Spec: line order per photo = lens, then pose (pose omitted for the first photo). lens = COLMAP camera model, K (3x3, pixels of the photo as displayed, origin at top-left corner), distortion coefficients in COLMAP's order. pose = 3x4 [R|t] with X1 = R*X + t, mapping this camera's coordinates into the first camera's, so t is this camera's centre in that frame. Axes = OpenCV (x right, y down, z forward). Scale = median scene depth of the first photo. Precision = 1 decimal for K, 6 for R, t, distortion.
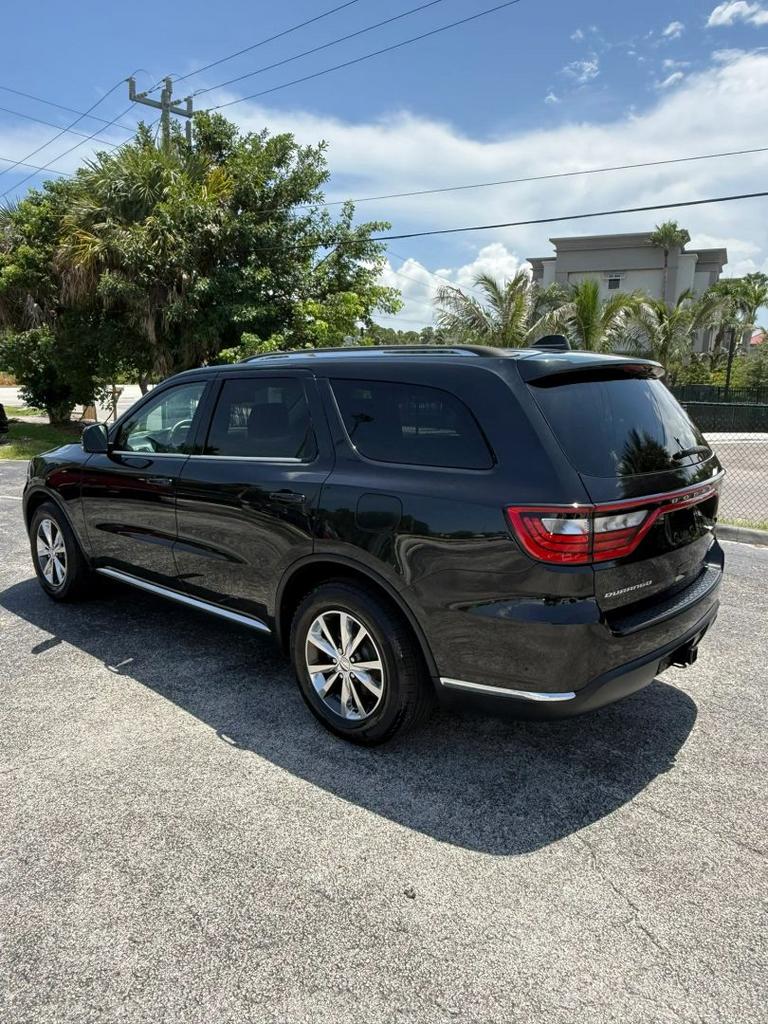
lens RADIAL K [[714.8, 0, 381.9], [0, 714.8, 511.7], [0, 0, 1]] dist [0.003178, -0.003301]
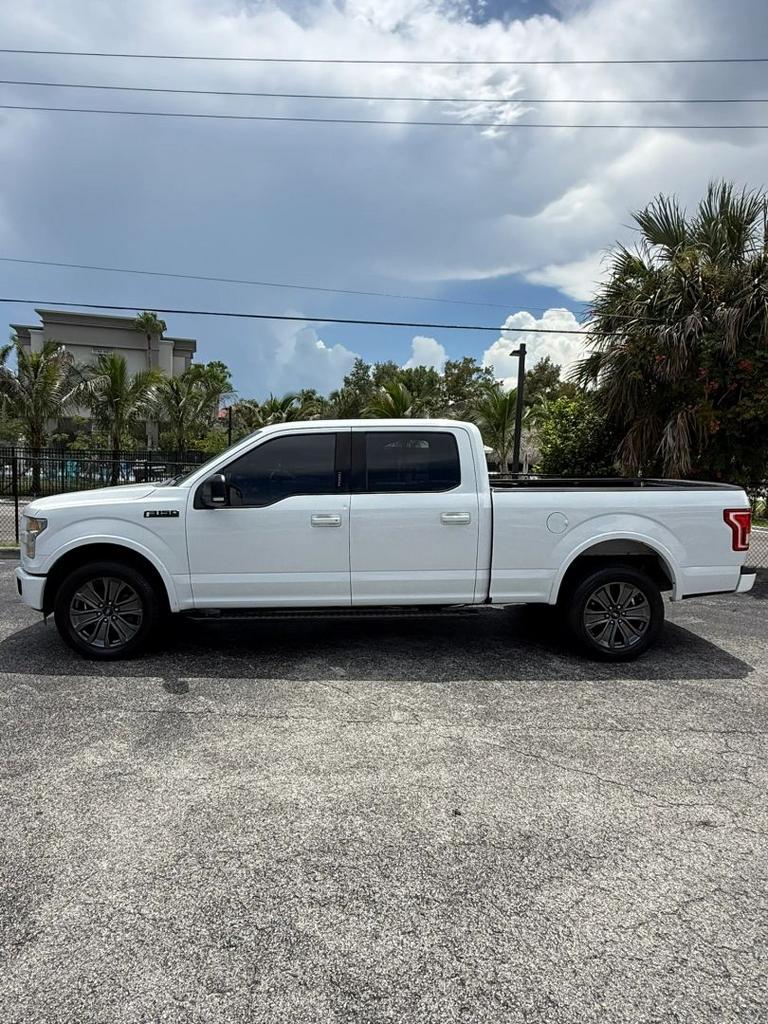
lens RADIAL K [[642.2, 0, 380.6], [0, 642.2, 516.1], [0, 0, 1]] dist [-0.003821, 0.000484]
pose [[0.734939, -0.058559, 0.675600, -0.194377], [0.106403, 0.993882, -0.029601, -0.010572], [-0.669734, 0.093641, 0.736674, 0.034047]]
